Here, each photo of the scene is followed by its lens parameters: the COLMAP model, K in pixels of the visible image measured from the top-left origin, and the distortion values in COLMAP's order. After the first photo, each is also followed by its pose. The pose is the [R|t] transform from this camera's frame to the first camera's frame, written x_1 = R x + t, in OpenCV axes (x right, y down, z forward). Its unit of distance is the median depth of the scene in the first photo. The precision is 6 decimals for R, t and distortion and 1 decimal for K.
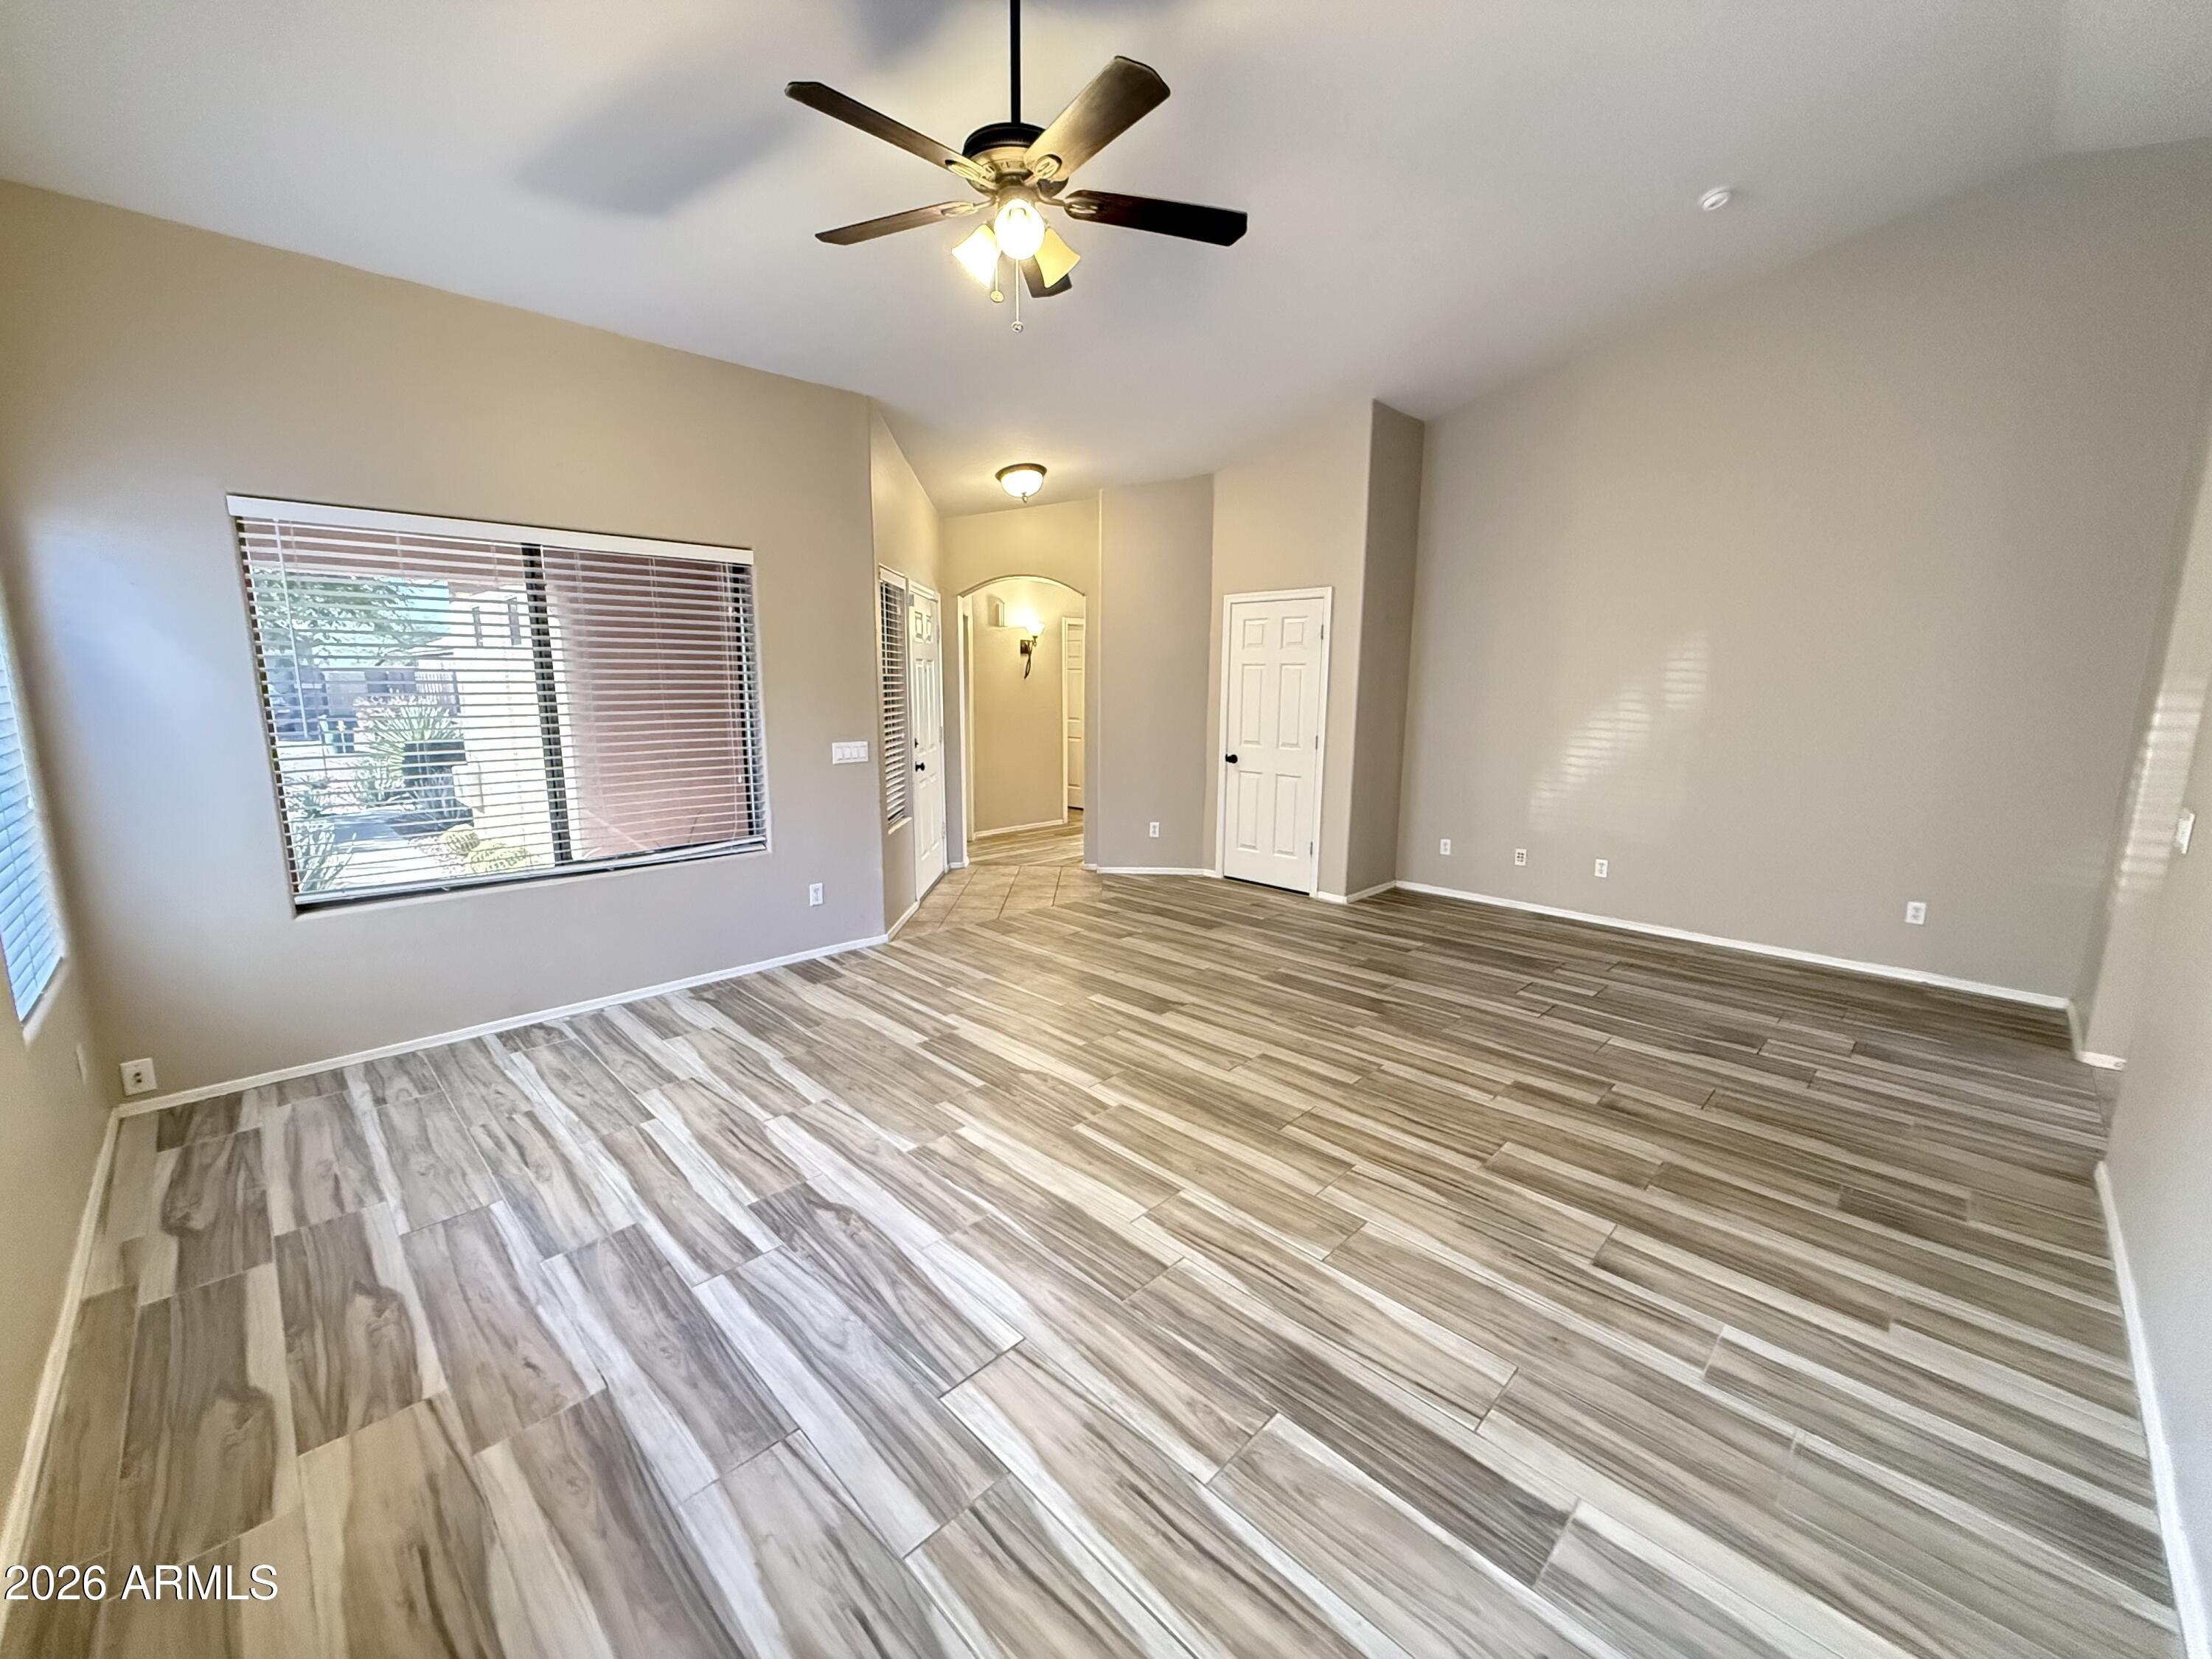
lens RADIAL K [[886.9, 0, 1100.3], [0, 886.9, 828.6], [0, 0, 1]] dist [0.003874, -0.000089]
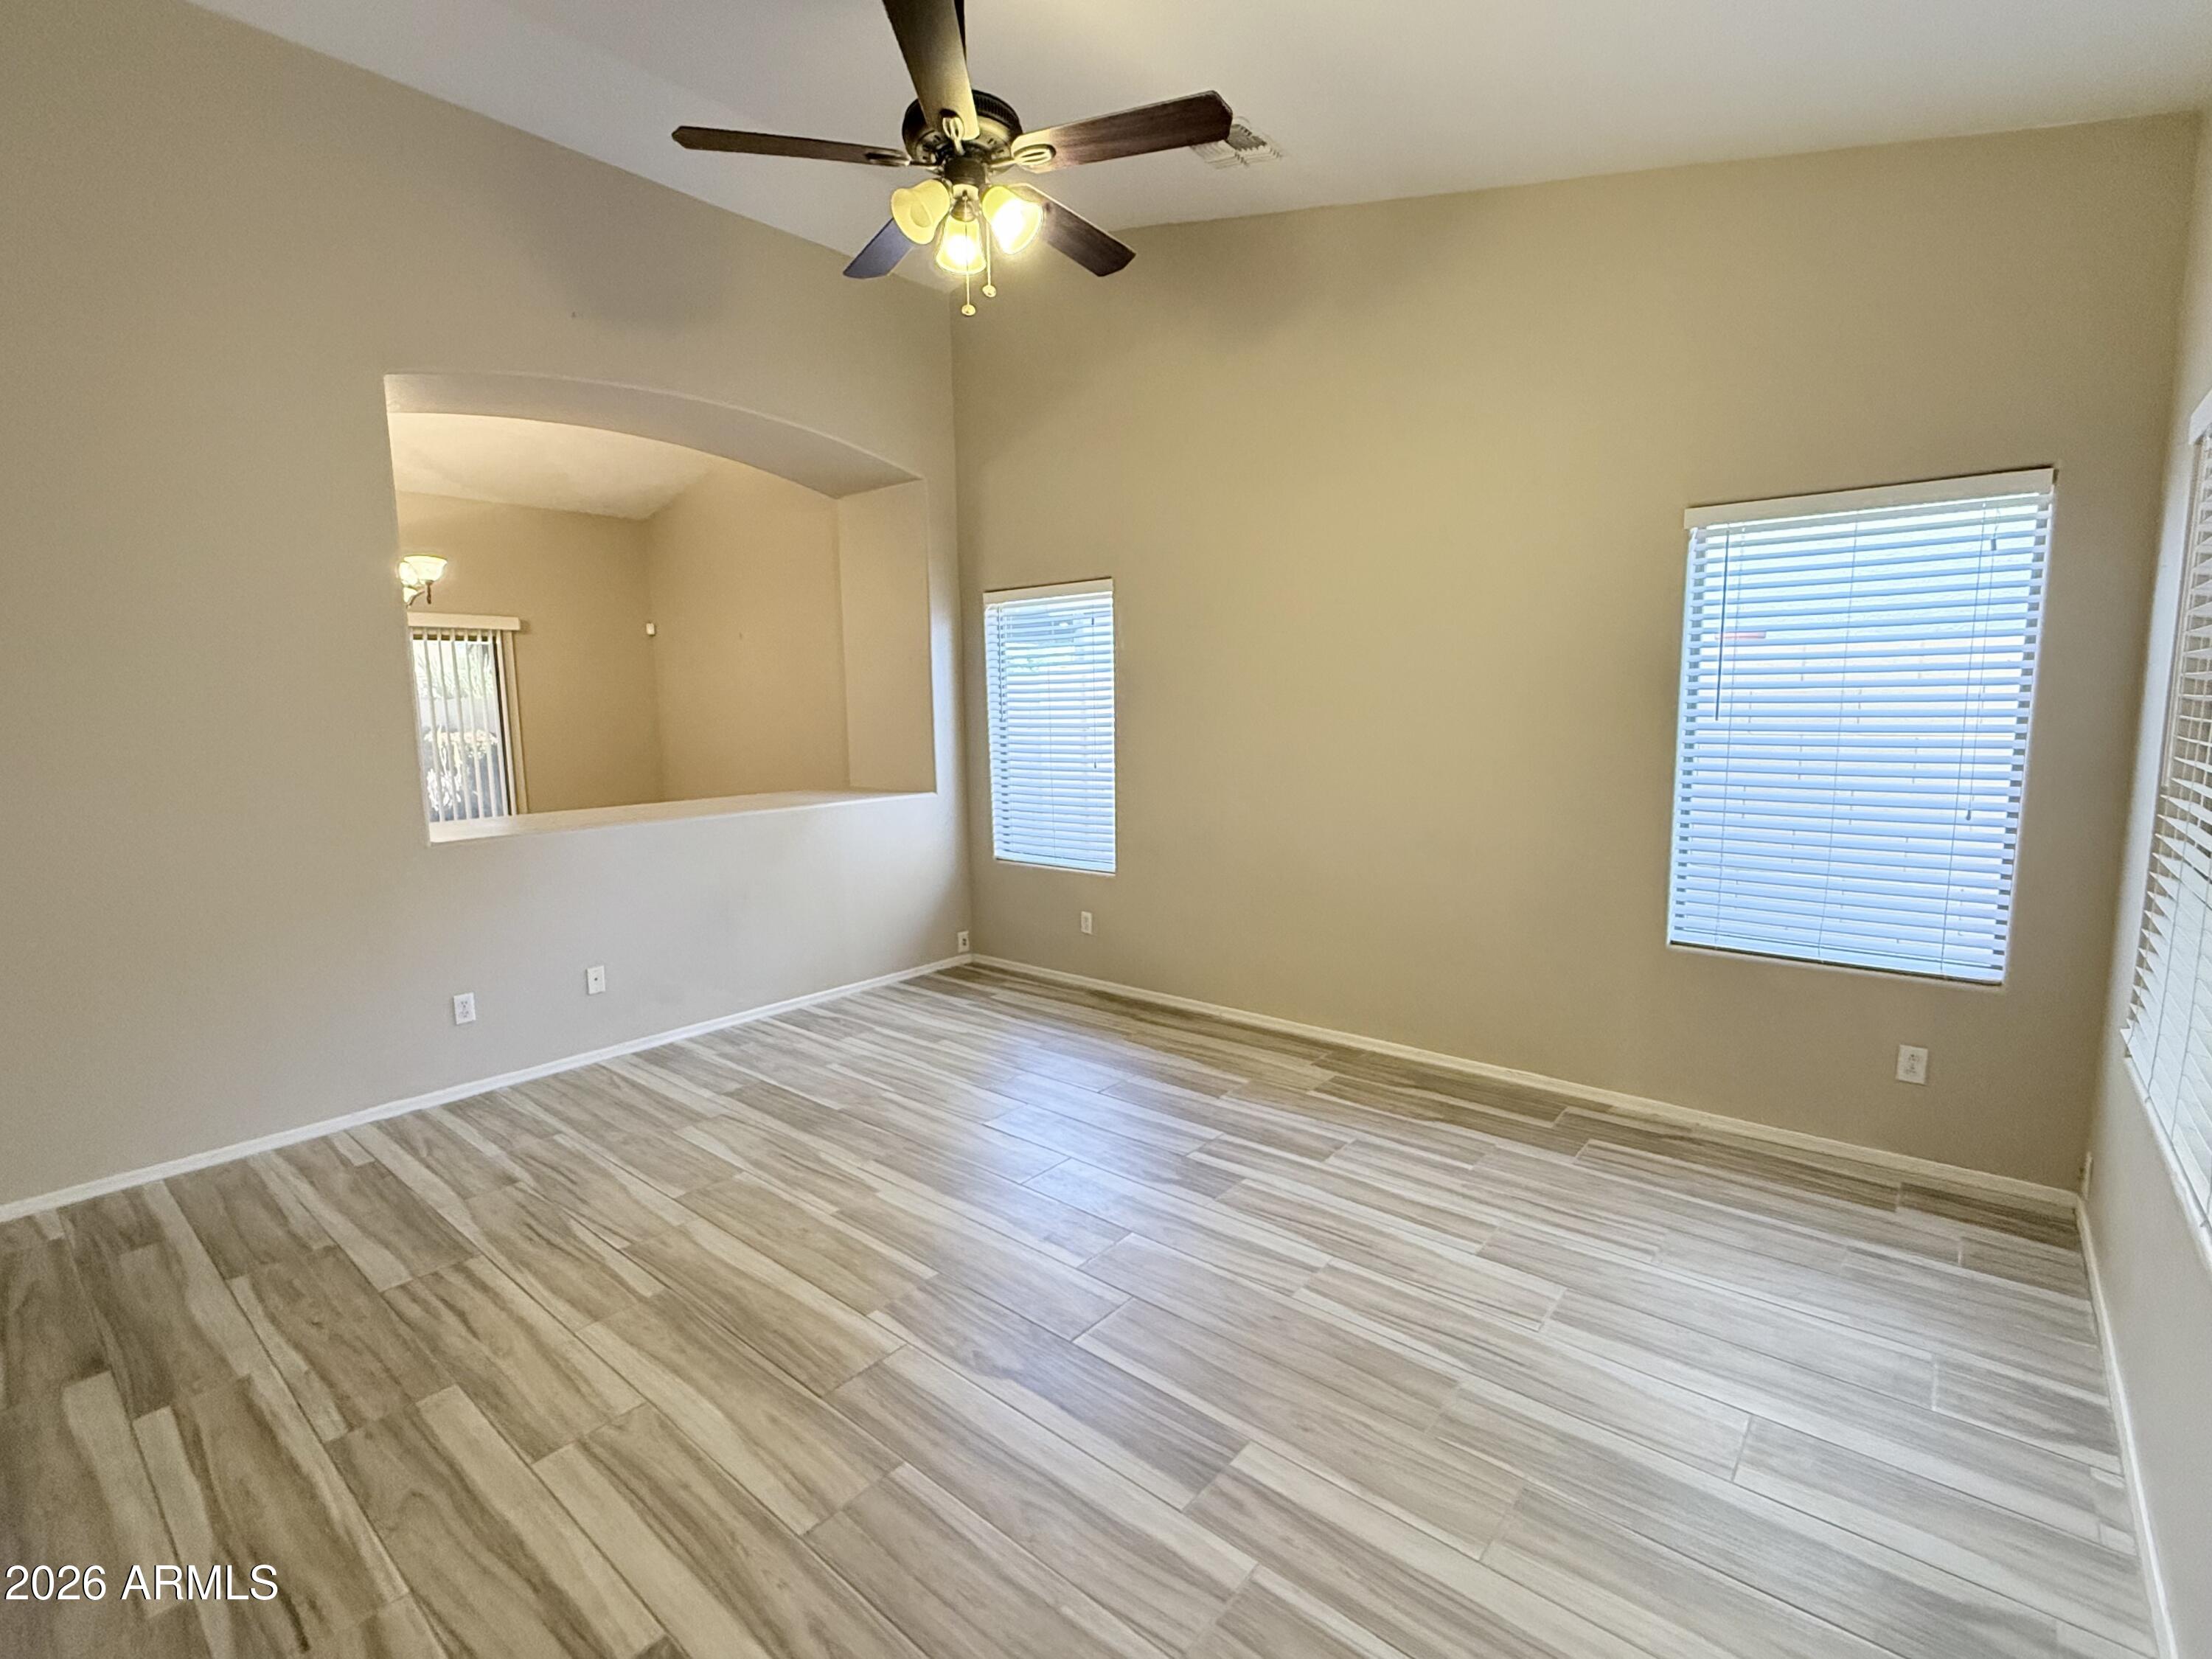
lens RADIAL K [[1017.4, 0, 1102.8], [0, 1017.4, 828.0], [0, 0, 1]] dist [0.003962, -0.000063]
pose [[-0.996402, 0.020800, -0.082163, -0.109842], [-0.003881, 0.957205, 0.289386, -0.299557], [0.084666, 0.288664, -0.953680, 1.765794]]
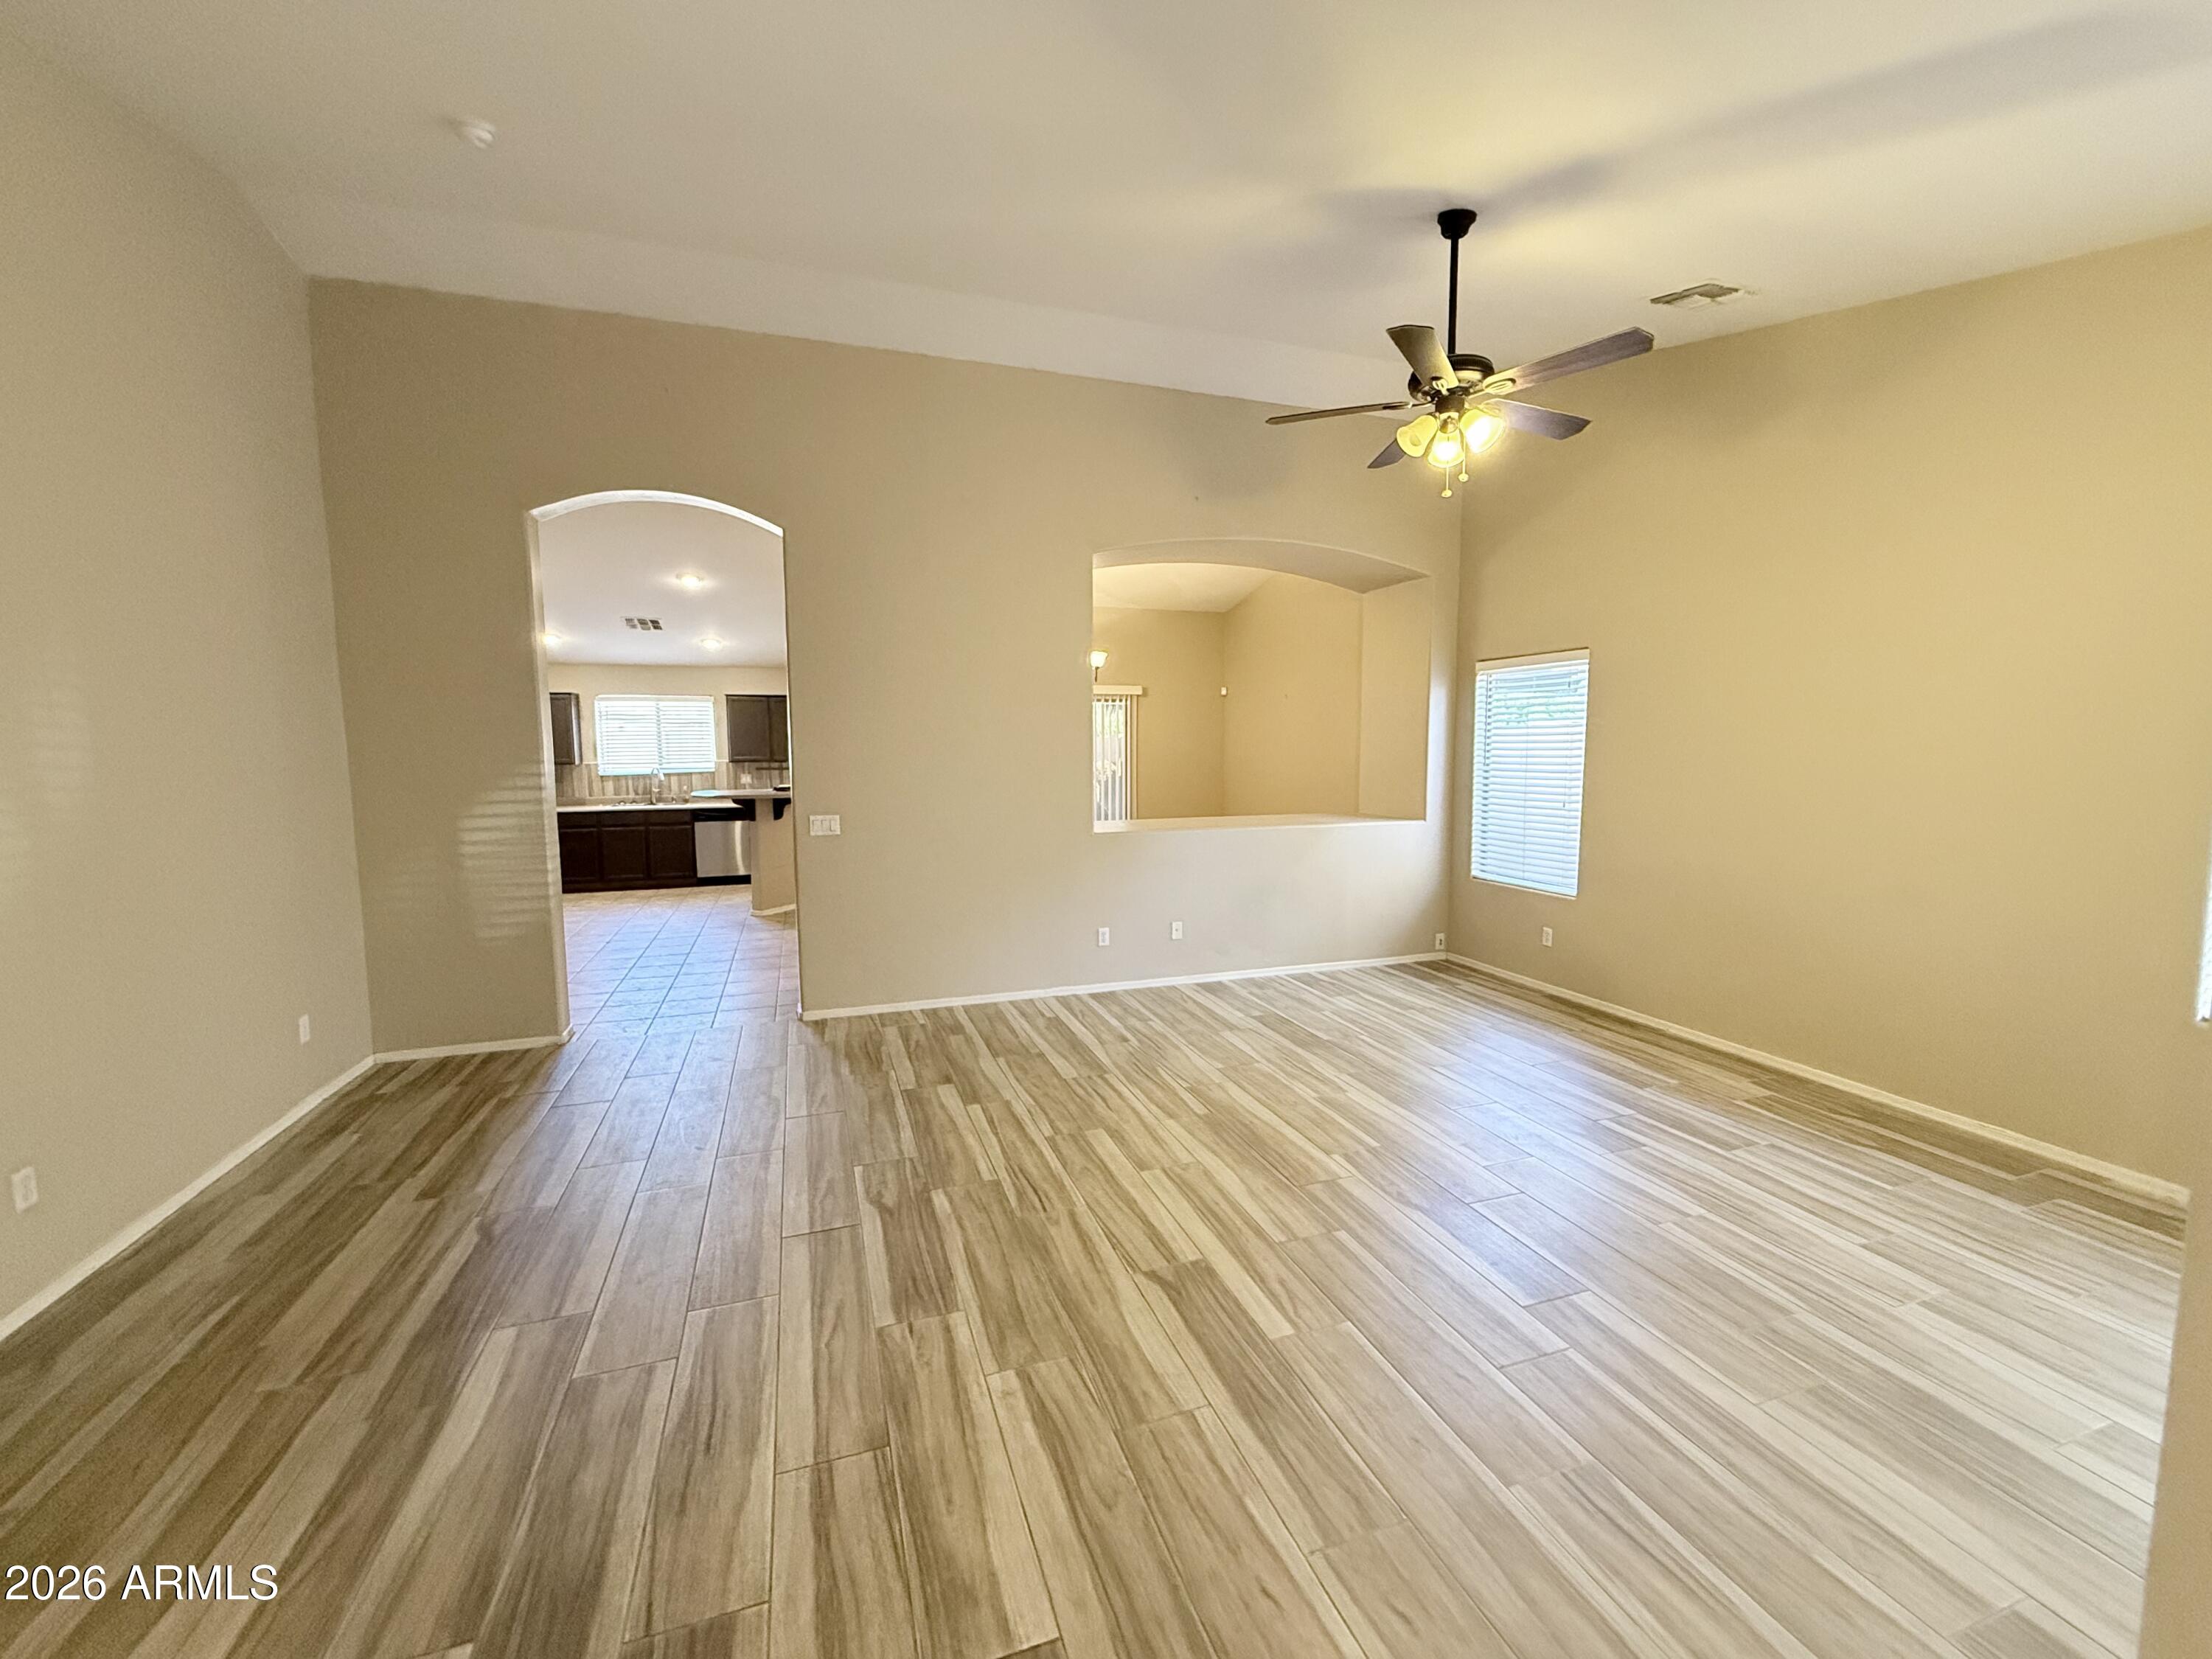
lens RADIAL K [[886.9, 0, 1107.6], [0, 886.9, 828.3], [0, 0, 1]] dist [0.003874, -0.000089]
pose [[-0.900058, -0.043438, 0.433600, -0.193233], [0.073153, 0.965838, 0.248607, -0.371093], [-0.429587, 0.255480, -0.866132, 2.053645]]
